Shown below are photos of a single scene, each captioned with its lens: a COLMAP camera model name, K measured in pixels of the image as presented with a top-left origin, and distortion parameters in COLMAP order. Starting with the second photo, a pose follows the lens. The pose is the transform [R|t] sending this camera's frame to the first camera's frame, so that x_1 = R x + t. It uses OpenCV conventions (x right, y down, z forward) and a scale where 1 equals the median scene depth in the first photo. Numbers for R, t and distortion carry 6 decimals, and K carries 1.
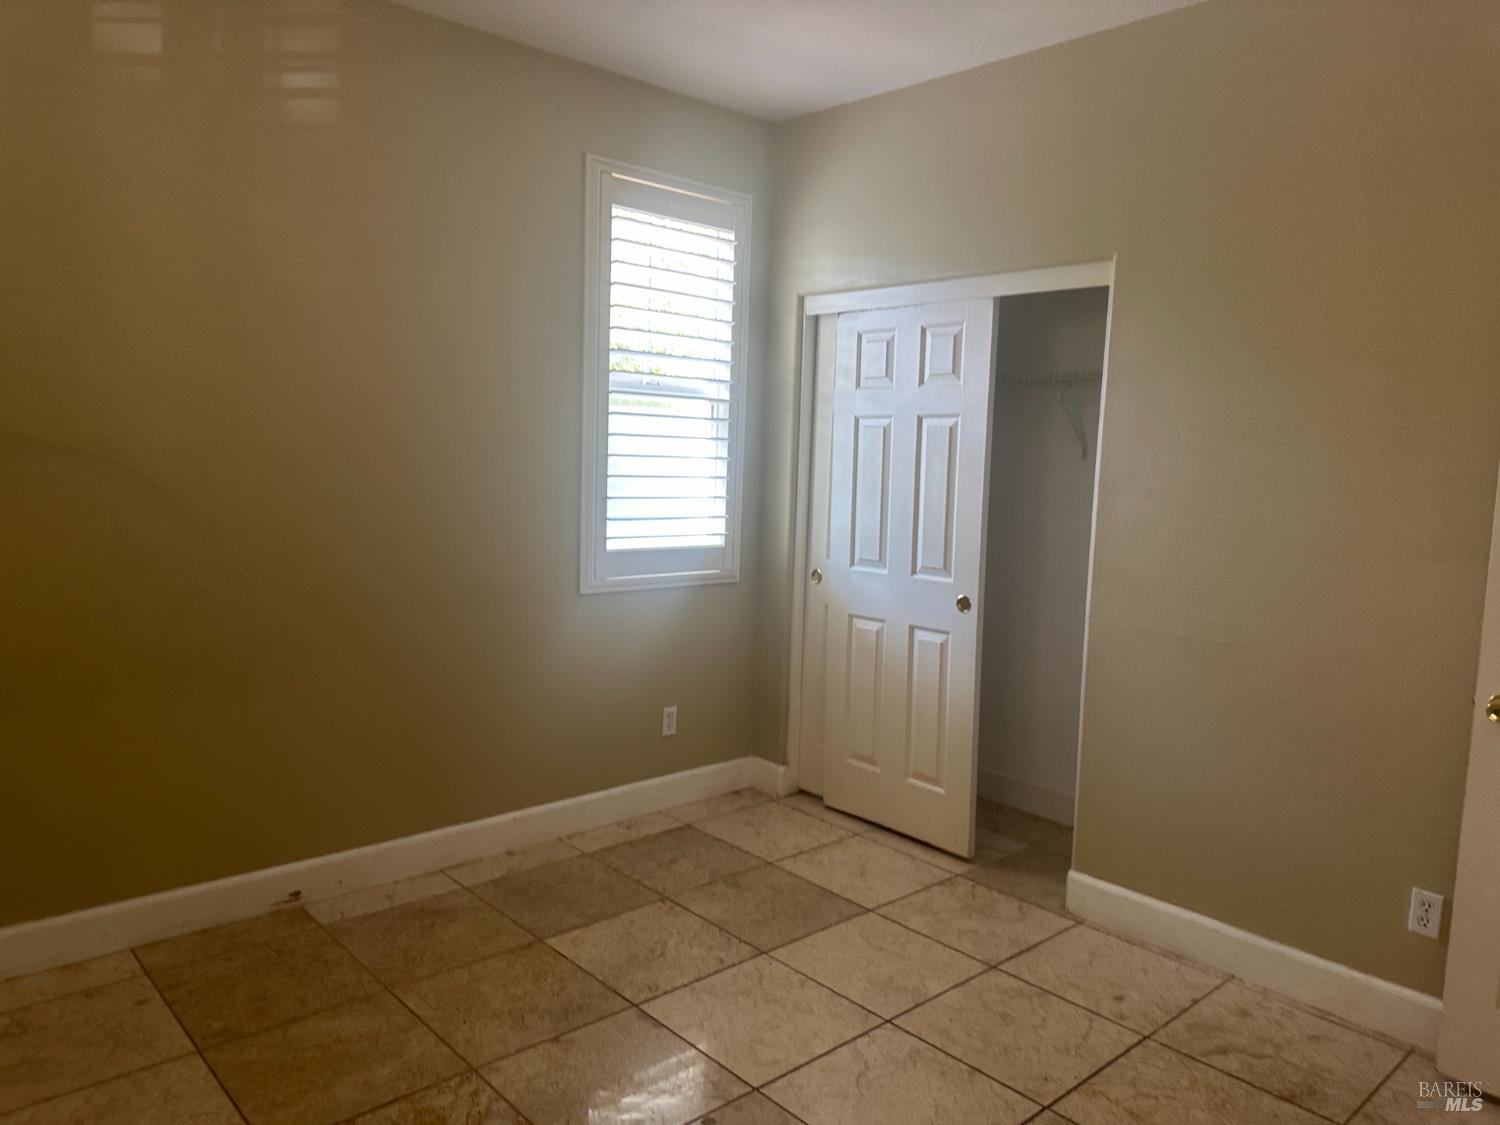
lens RADIAL K [[1059.7, 0, 759.8], [0, 1059.7, 563.4], [0, 0, 1]] dist [0.041690, -0.038822]
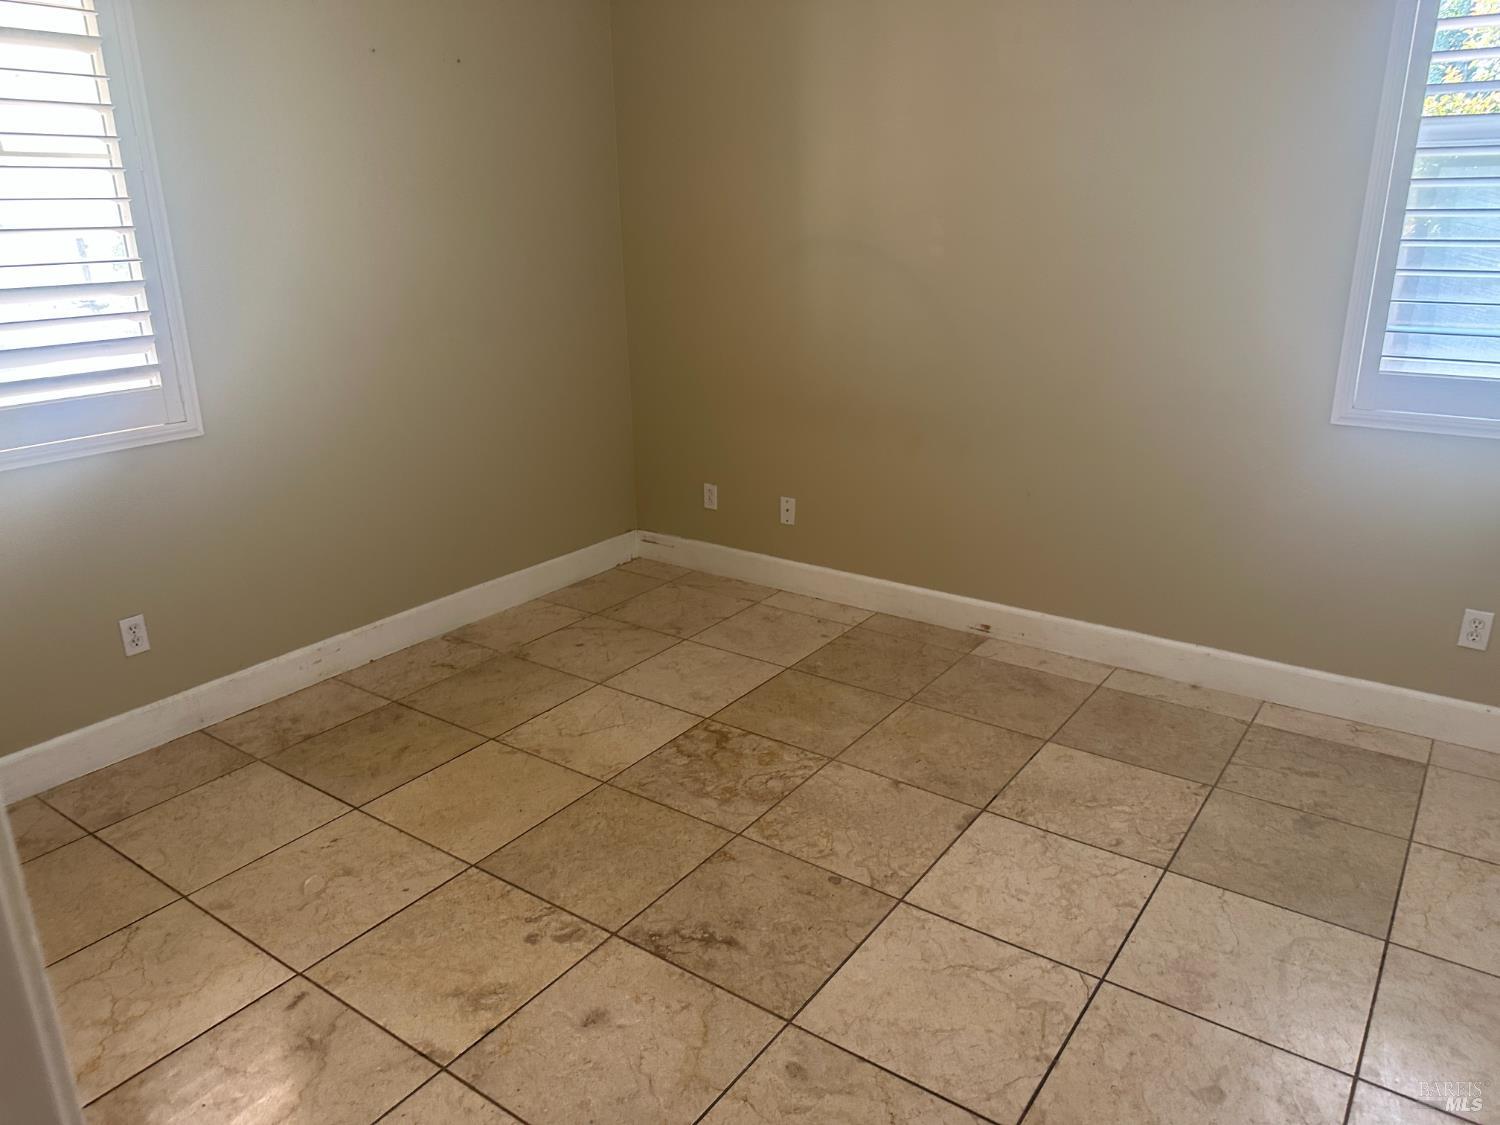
lens RADIAL K [[1059.7, 0, 756.8], [0, 1059.7, 563.2], [0, 0, 1]] dist [0.041690, -0.038822]
pose [[0.214748, 0.270622, -0.938428, 0.620230], [-0.092994, 0.962145, 0.256181, -0.044248], [0.972232, 0.032254, 0.231785, 0.467340]]
